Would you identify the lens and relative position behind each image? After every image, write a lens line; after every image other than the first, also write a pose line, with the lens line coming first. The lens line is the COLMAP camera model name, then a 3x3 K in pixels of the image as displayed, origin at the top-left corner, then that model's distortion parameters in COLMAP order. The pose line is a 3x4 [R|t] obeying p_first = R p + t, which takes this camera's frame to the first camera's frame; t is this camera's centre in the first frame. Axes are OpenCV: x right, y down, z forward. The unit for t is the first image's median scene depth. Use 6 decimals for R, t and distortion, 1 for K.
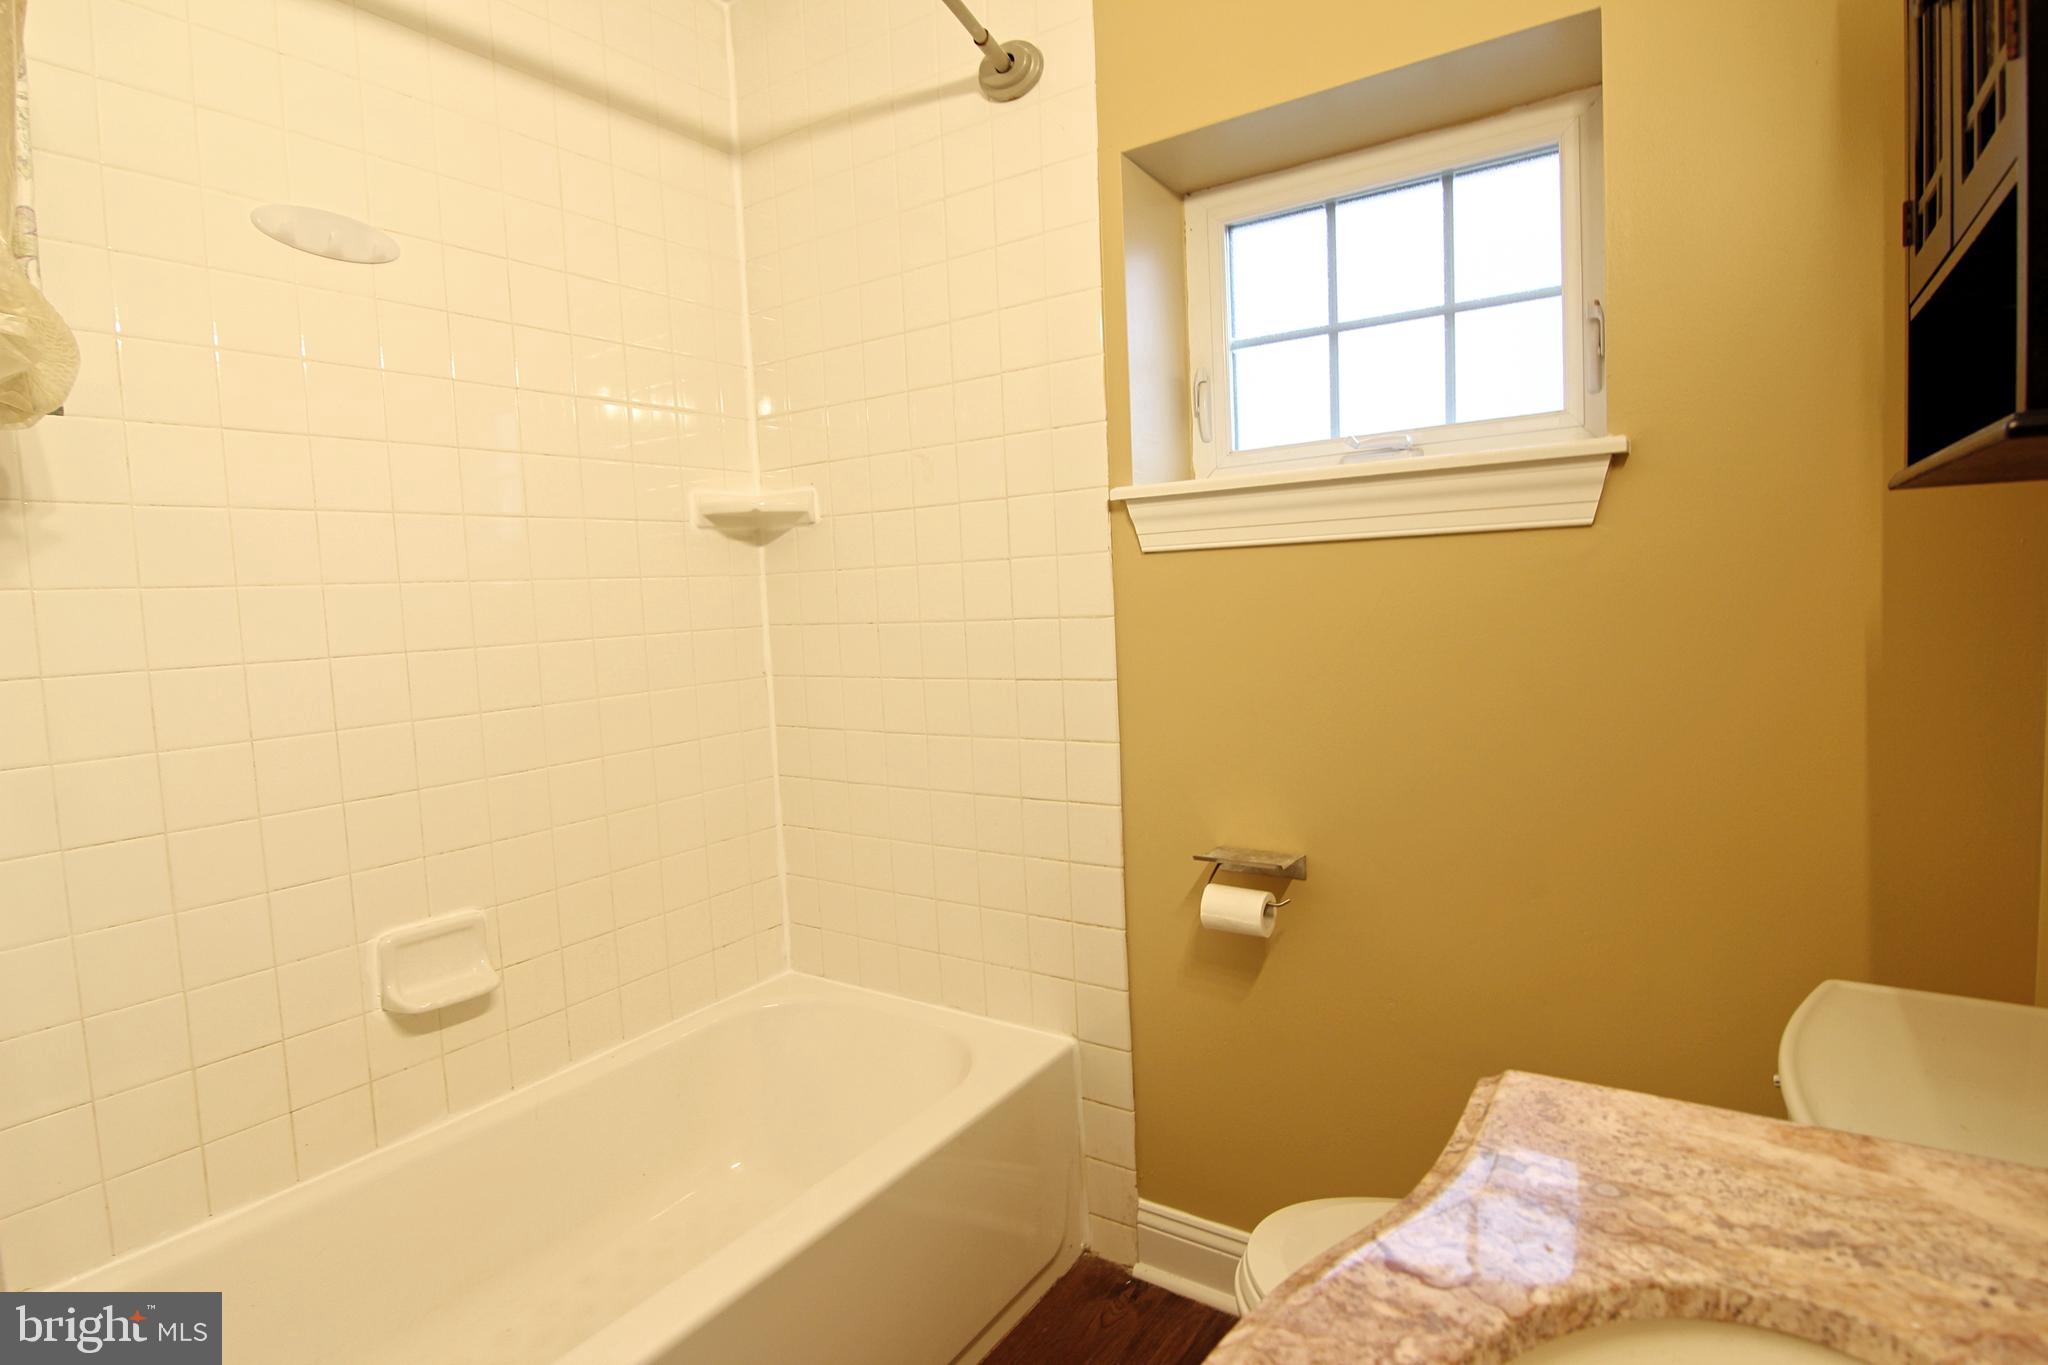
lens RADIAL K [[1050.2, 0, 1019.8], [0, 1050.2, 667.5], [0, 0, 1]] dist [-0.014080, -0.004619]
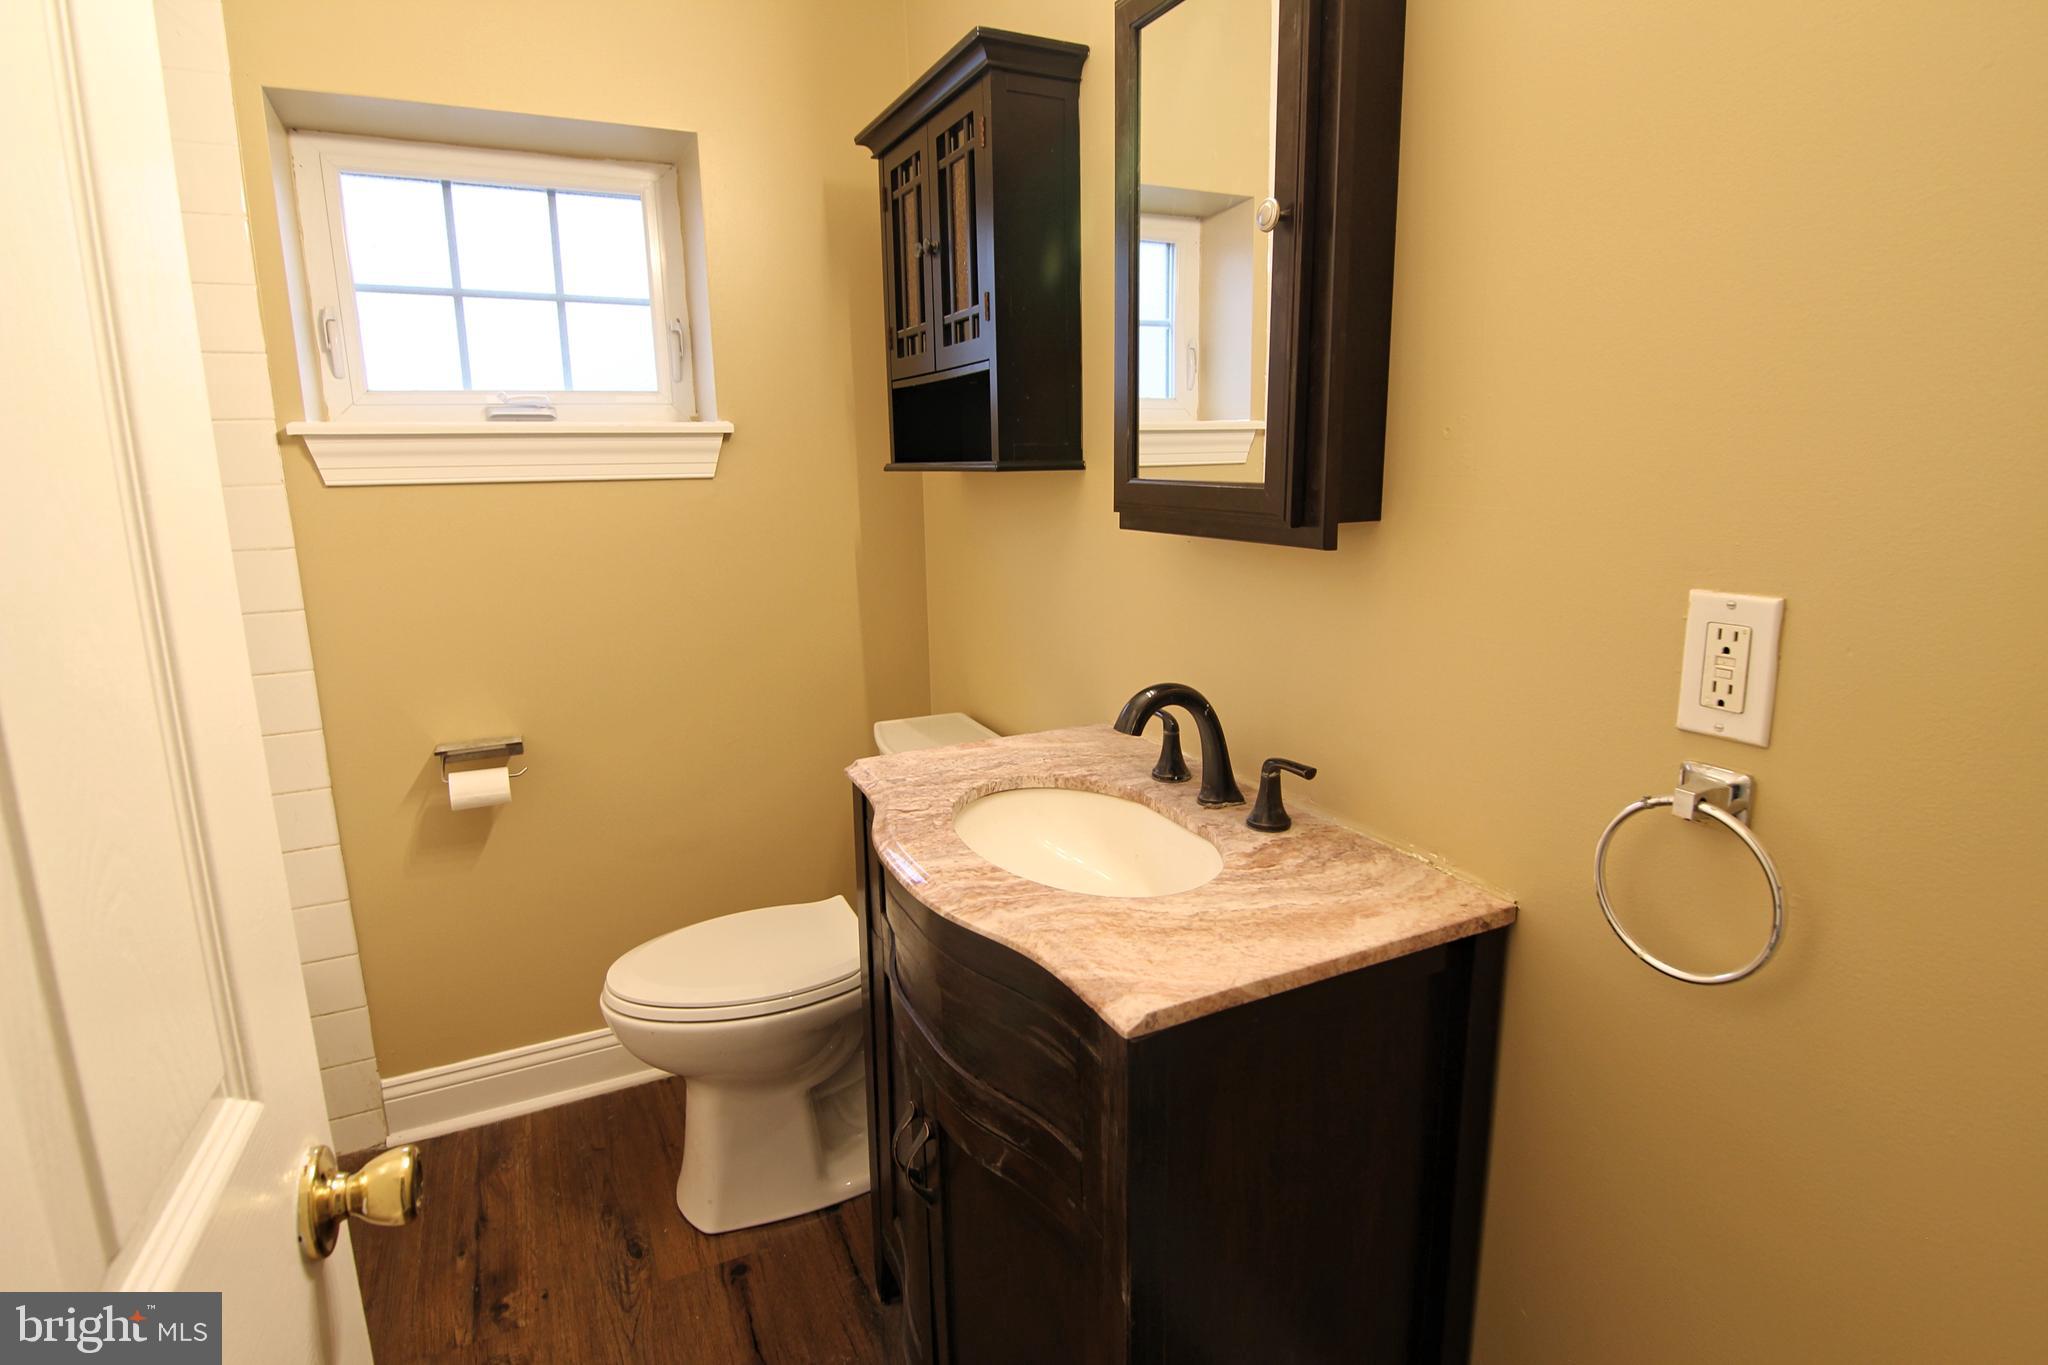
lens RADIAL K [[1050.2, 0, 1029.6], [0, 1050.2, 682.1], [0, 0, 1]] dist [-0.014080, -0.004619]
pose [[0.492430, -0.140618, 0.858918, -0.470498], [0.058667, 0.989980, 0.128441, -0.007597], [-0.868373, -0.012858, 0.495746, -0.140495]]
